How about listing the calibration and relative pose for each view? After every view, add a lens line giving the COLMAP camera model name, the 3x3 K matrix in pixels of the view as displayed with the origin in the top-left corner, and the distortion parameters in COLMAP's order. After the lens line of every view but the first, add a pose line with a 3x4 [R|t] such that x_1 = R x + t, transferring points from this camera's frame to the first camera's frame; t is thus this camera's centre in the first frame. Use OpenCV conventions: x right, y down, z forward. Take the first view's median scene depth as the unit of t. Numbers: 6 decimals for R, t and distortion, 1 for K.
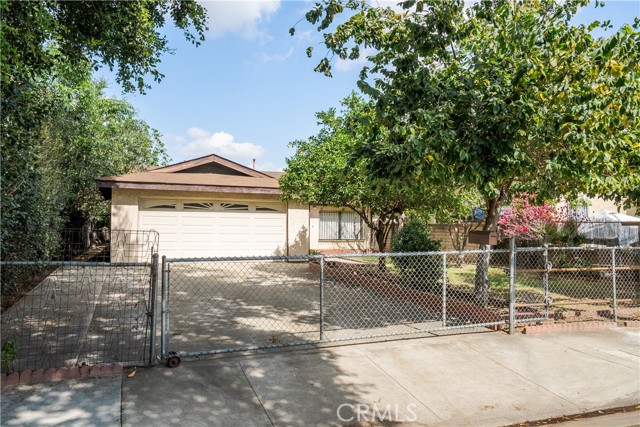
lens RADIAL K [[510.1, 0, 319.9], [0, 510.1, 213.7], [0, 0, 1]] dist [0.013650, 0.004736]
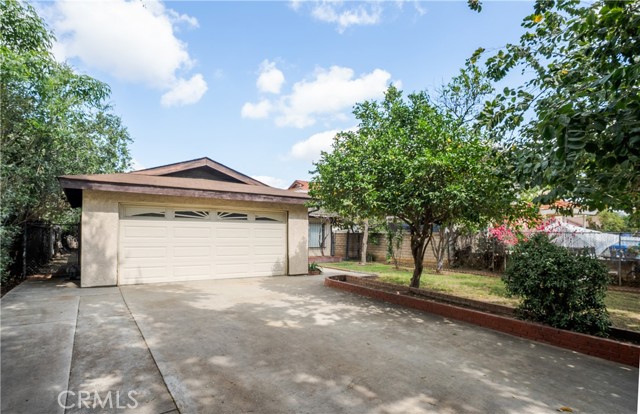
lens RADIAL K [[379.6, 0, 332.5], [0, 379.6, 228.2], [0, 0, 1]] dist [-0.005586, -0.002839]
pose [[0.978164, 0.004028, 0.207795, -0.136238], [-0.006592, 0.999910, 0.011649, -0.001021], [-0.207729, -0.012765, 0.978103, 0.315405]]
